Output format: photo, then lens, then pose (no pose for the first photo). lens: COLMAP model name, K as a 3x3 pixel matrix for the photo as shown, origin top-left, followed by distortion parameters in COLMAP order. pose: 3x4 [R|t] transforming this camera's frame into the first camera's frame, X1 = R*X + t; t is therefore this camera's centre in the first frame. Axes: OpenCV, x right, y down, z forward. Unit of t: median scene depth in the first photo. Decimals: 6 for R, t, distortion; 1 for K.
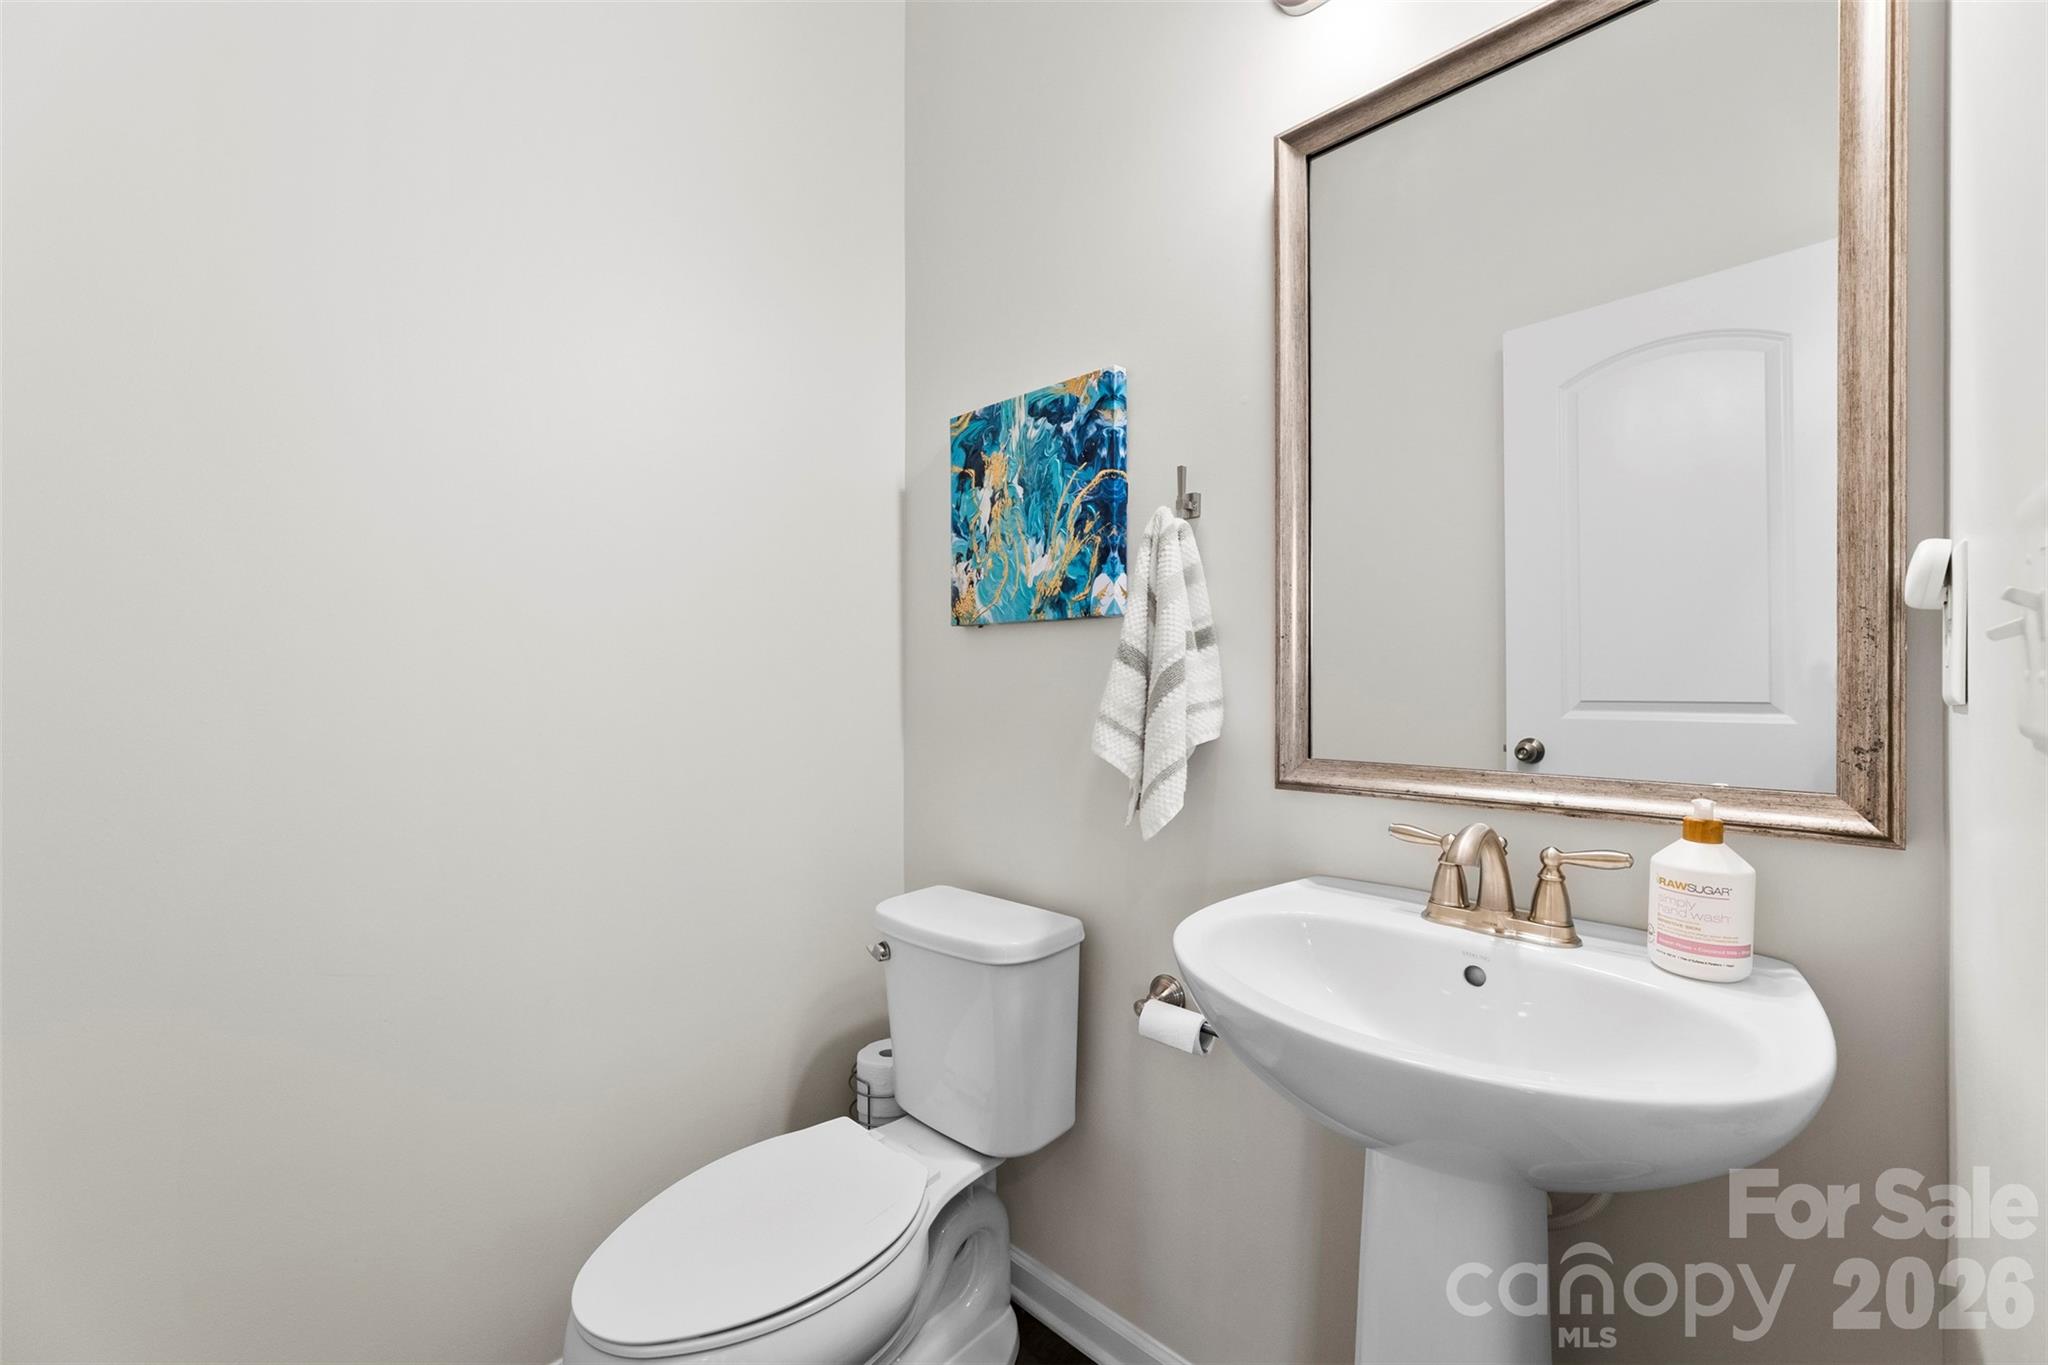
lens RADIAL K [[834.3, 0, 1024.0], [0, 834.3, 682.5], [0, 0, 1]] dist [-0.000209, -0.000022]
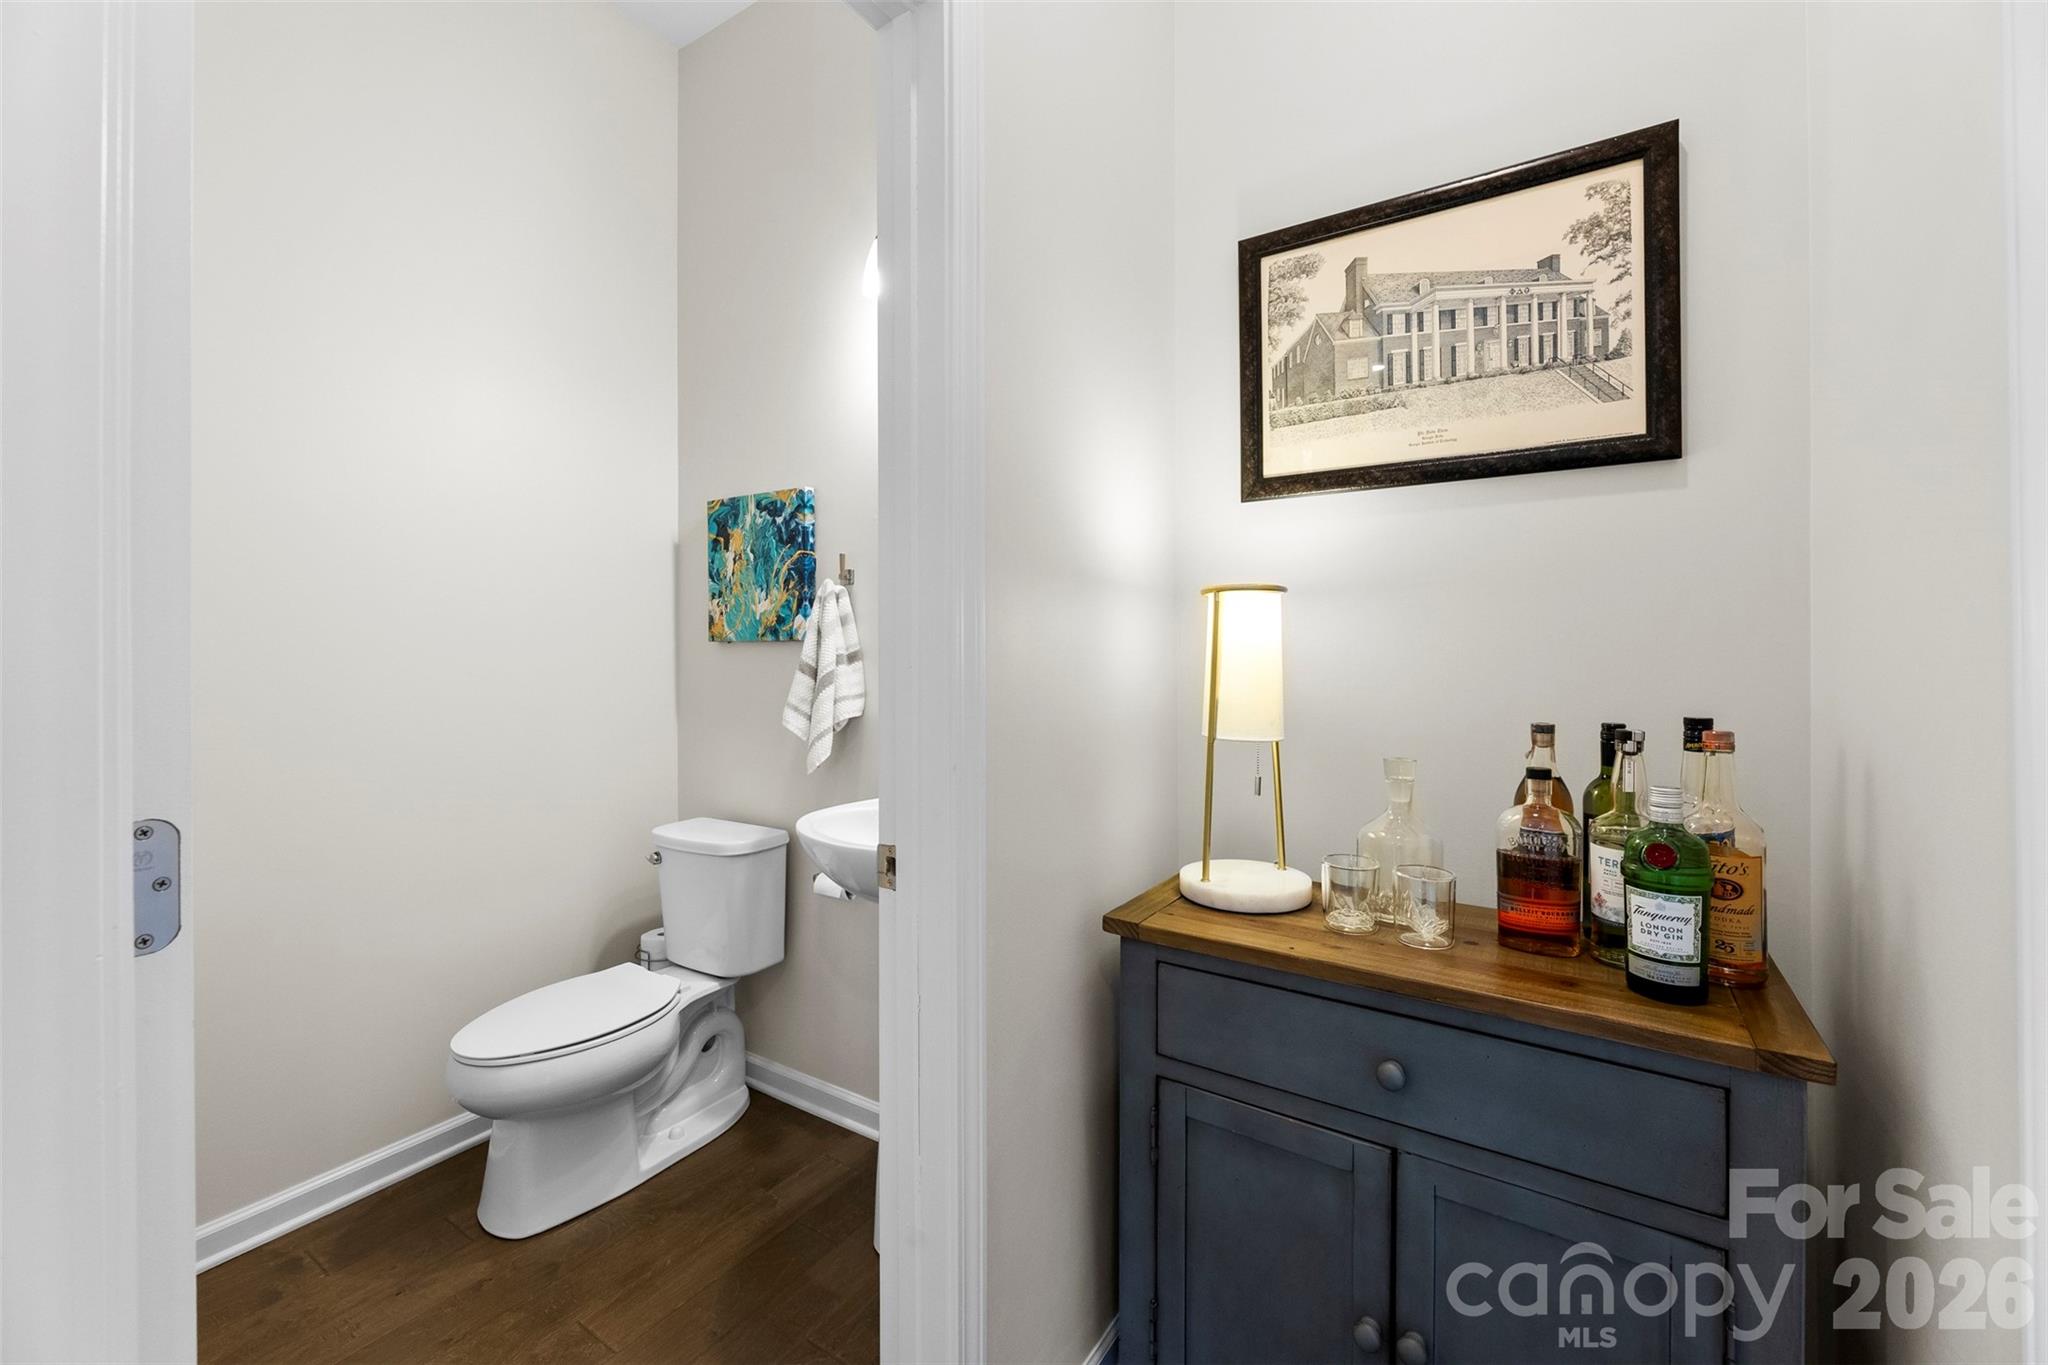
lens RADIAL K [[834.3, 0, 1024.0], [0, 834.3, 682.5], [0, 0, 1]] dist [-0.000209, -0.000022]
pose [[0.980382, 0.003597, 0.197072, 0.195226], [-0.007468, 0.999793, 0.018904, -0.031902], [-0.196963, -0.020005, 0.980207, -0.642306]]
